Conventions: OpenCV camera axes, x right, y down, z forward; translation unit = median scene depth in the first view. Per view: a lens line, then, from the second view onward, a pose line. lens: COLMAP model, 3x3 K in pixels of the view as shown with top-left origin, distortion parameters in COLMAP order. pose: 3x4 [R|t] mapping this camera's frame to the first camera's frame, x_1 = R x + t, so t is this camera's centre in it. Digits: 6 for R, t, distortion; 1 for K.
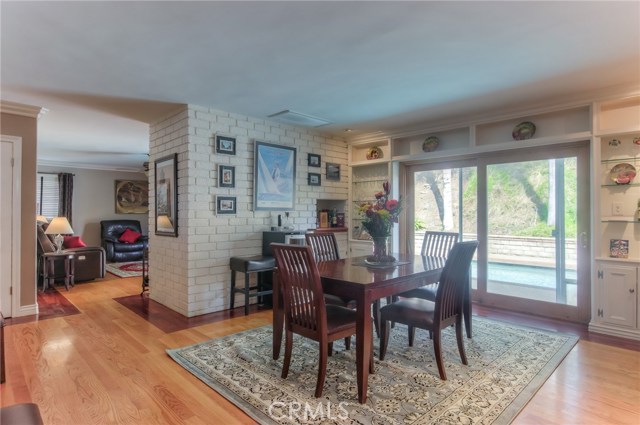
lens RADIAL K [[359.5, 0, 321.4], [0, 359.5, 209.9], [0, 0, 1]] dist [-0.021755, 0.004895]
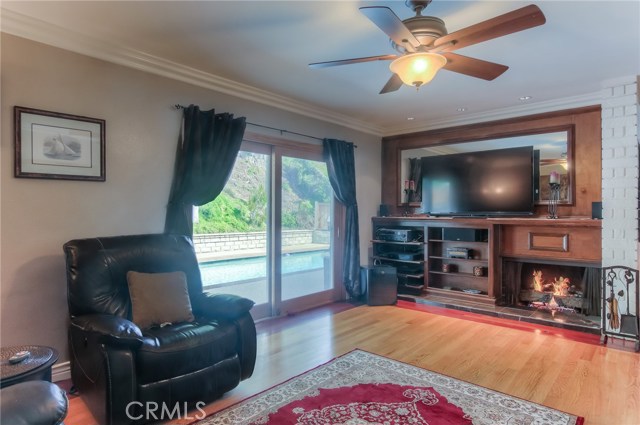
lens RADIAL K [[359.5, 0, 321.8], [0, 359.5, 211.9], [0, 0, 1]] dist [-0.021755, 0.004895]
pose [[-0.053026, -0.000206, 0.998593, -0.663189], [-0.001071, 0.999999, 0.000149, 0.013343], [-0.998593, -0.001061, -0.053026, 0.967041]]
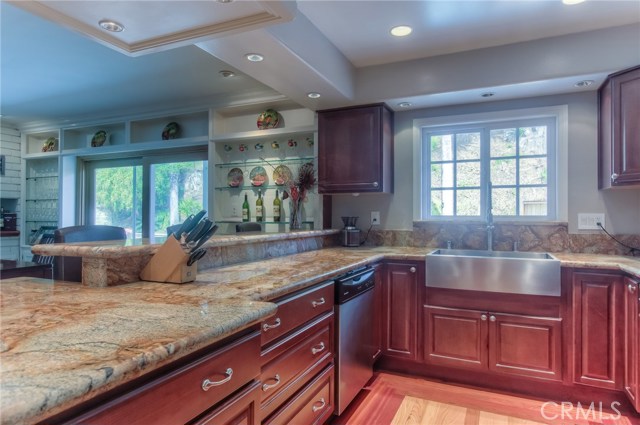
lens RADIAL K [[402.6, 0, 323.4], [0, 402.6, 208.8], [0, 0, 1]] dist [0.005400, 0.002161]
pose [[0.936464, 0.004848, 0.350730, 0.406666], [-0.003729, 0.999986, -0.003864, -0.002412], [-0.350744, 0.002311, 0.936469, -0.138488]]
